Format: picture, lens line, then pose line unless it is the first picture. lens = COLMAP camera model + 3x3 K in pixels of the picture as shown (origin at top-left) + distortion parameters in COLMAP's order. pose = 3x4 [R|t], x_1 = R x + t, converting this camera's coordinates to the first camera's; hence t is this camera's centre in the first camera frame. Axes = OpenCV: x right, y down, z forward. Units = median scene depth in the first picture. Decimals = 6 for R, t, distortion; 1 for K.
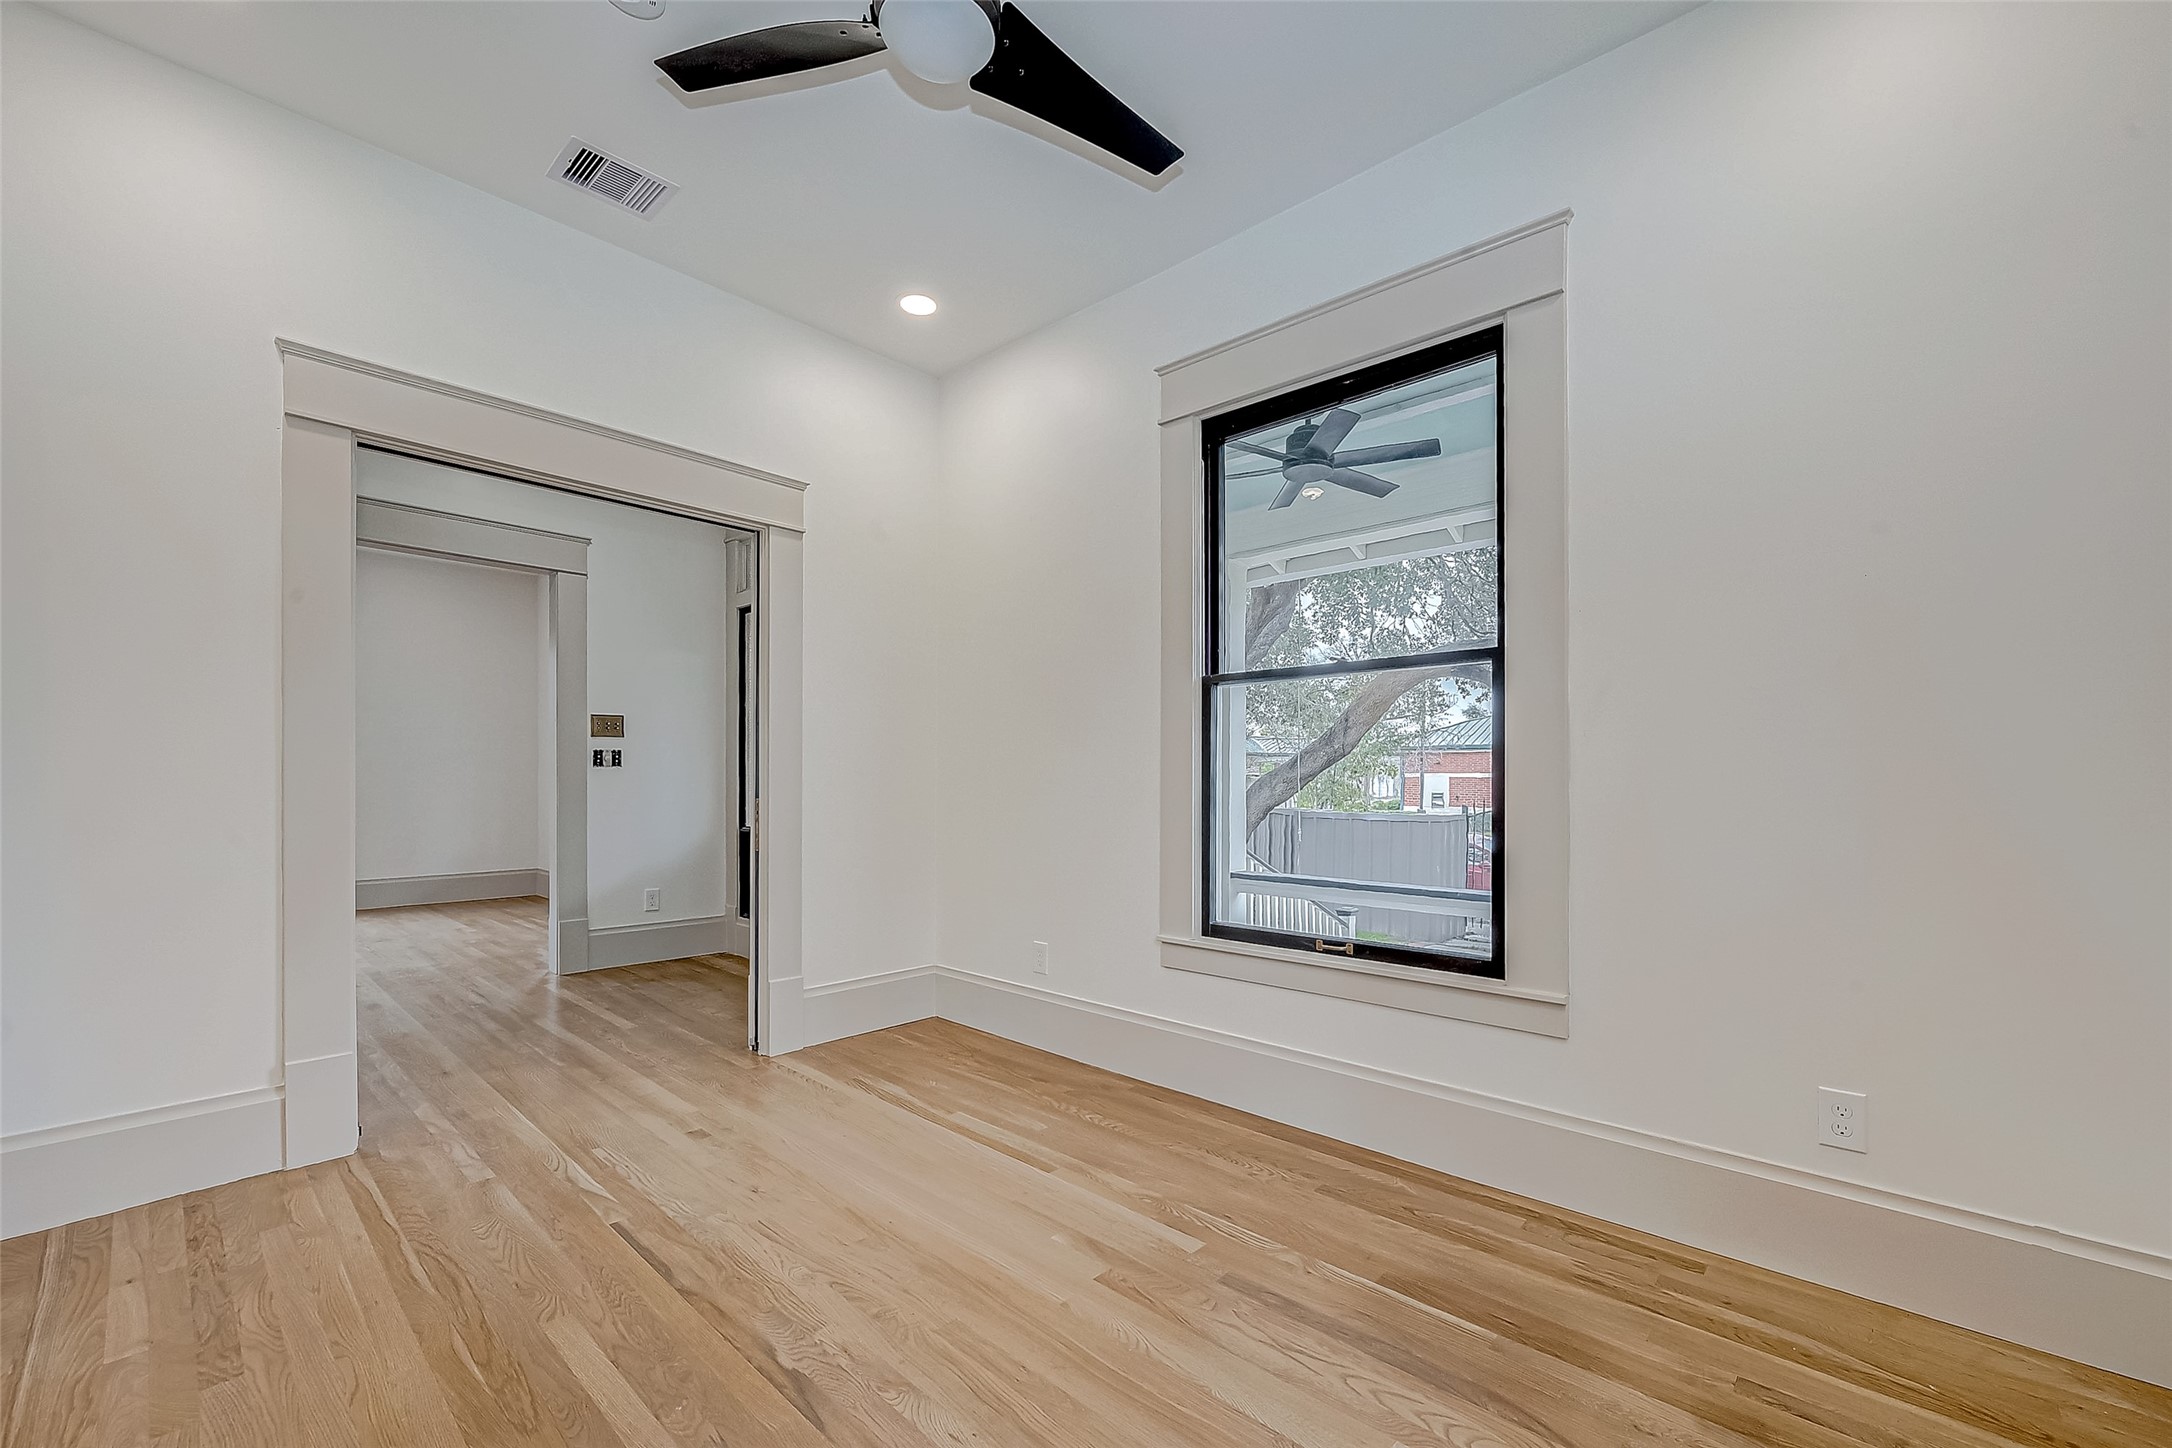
lens RADIAL K [[864.5, 0, 1097.1], [0, 864.5, 783.4], [0, 0, 1]] dist [0.000568, -0.000127]
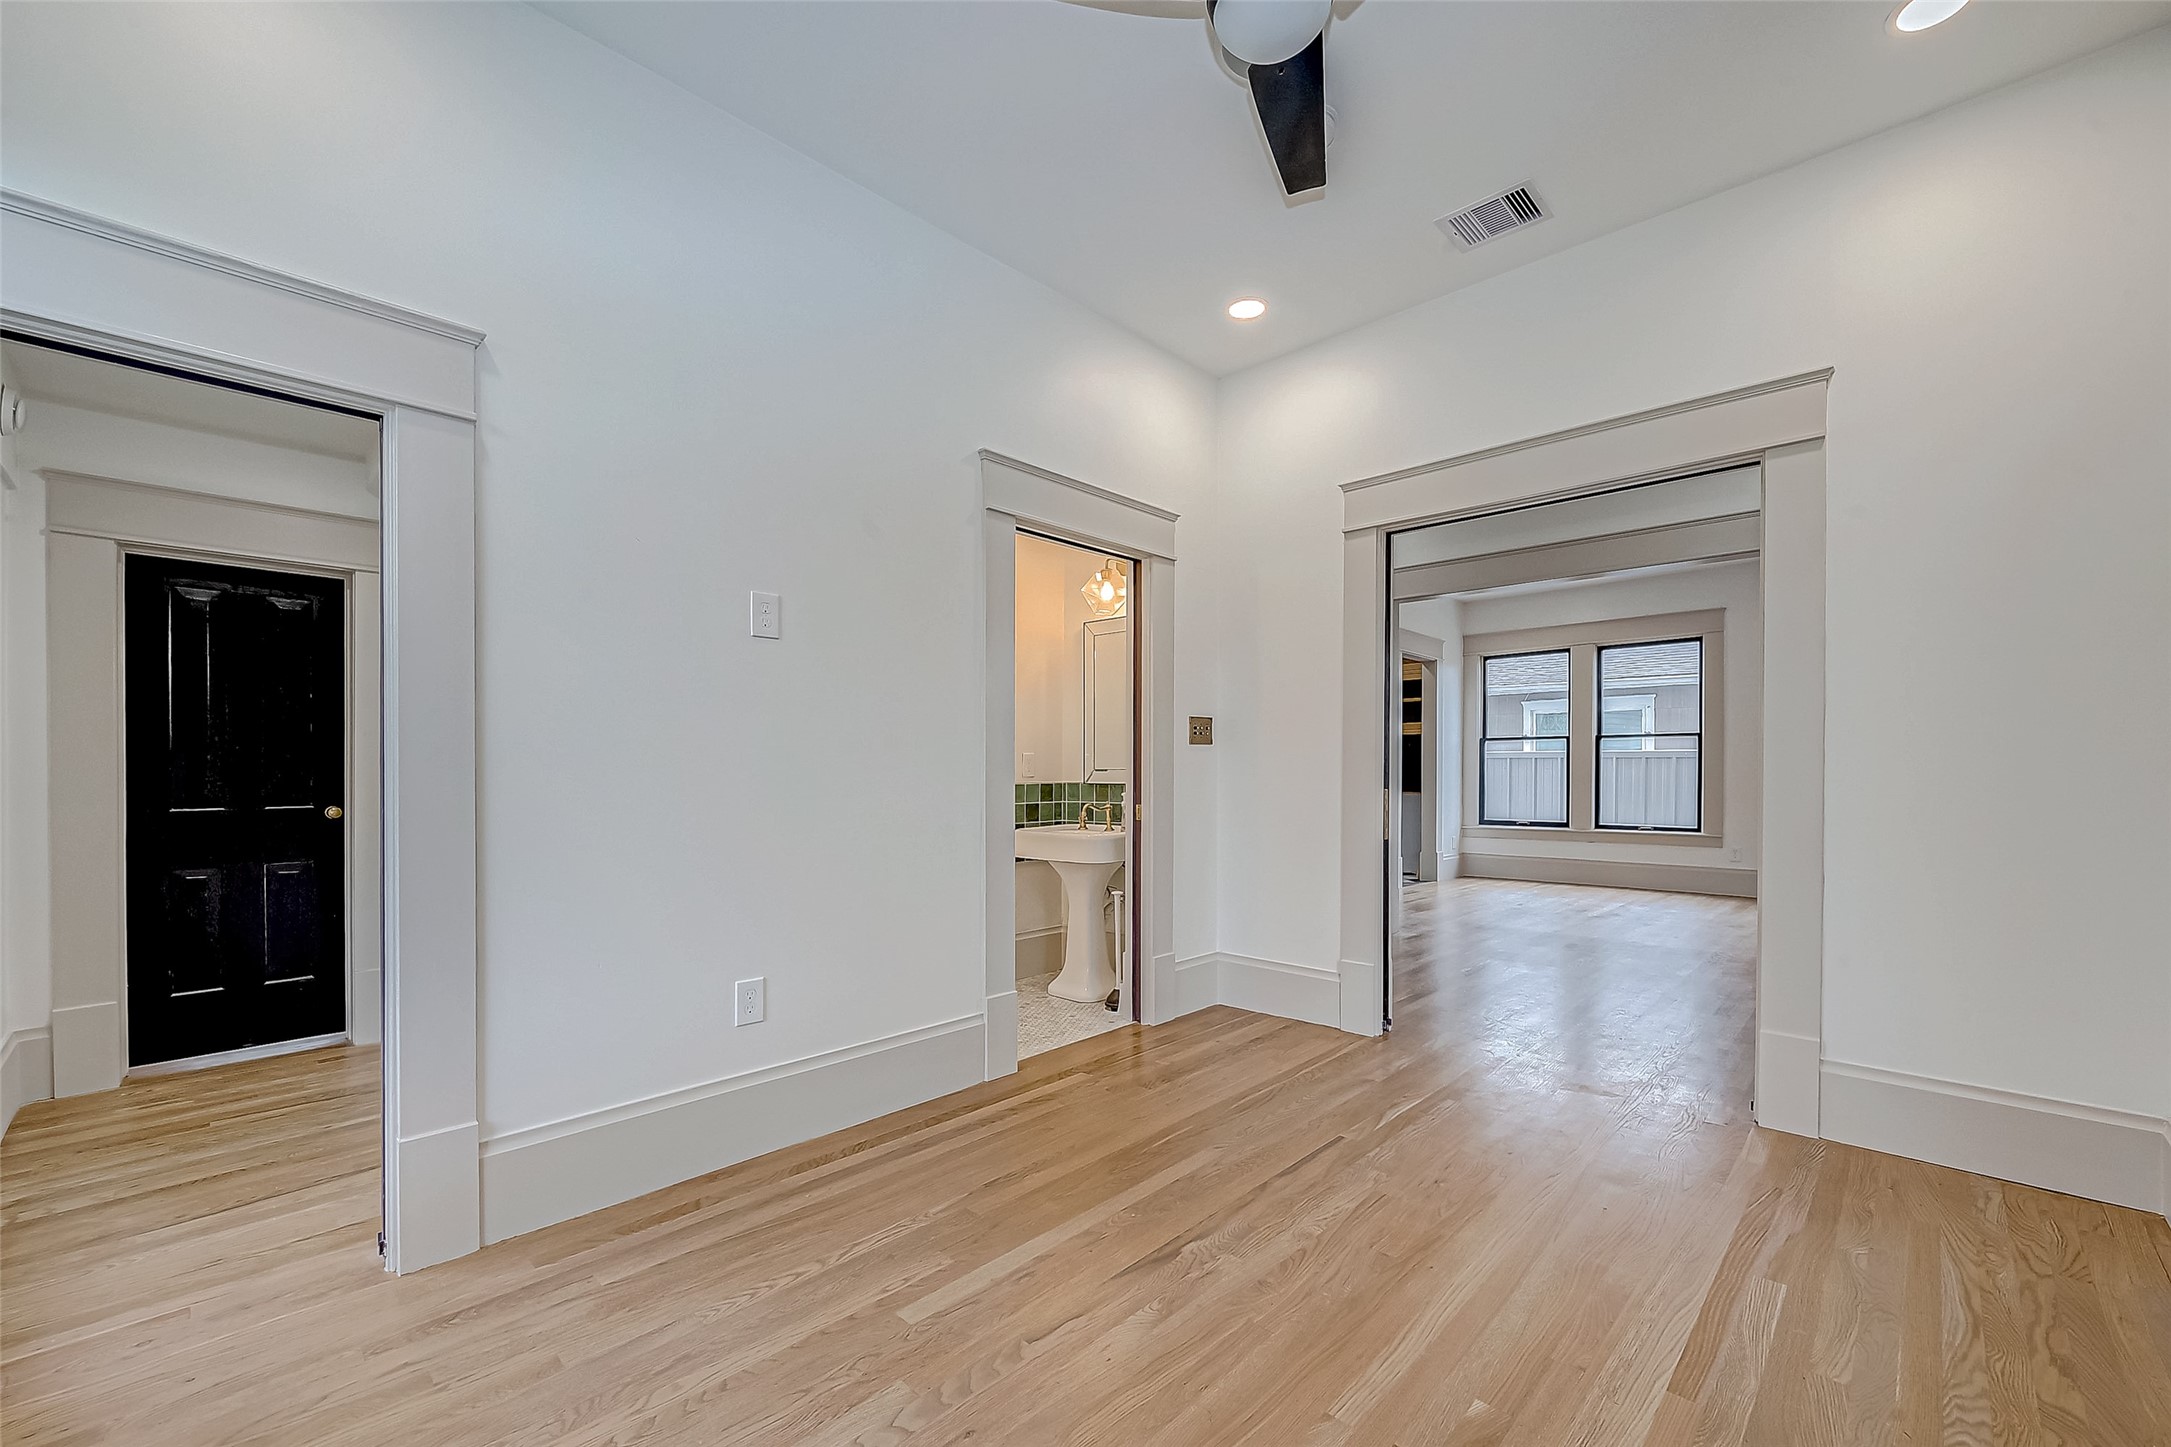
lens RADIAL K [[864.1, 0, 1096.6], [0, 864.1, 782.9], [0, 0, 1]] dist [0.000568, -0.000127]
pose [[-0.001650, 0.009831, -0.999950, 0.671001], [-0.005737, 0.999935, 0.009840, 0.008389], [0.999982, 0.005753, -0.001593, 0.694034]]
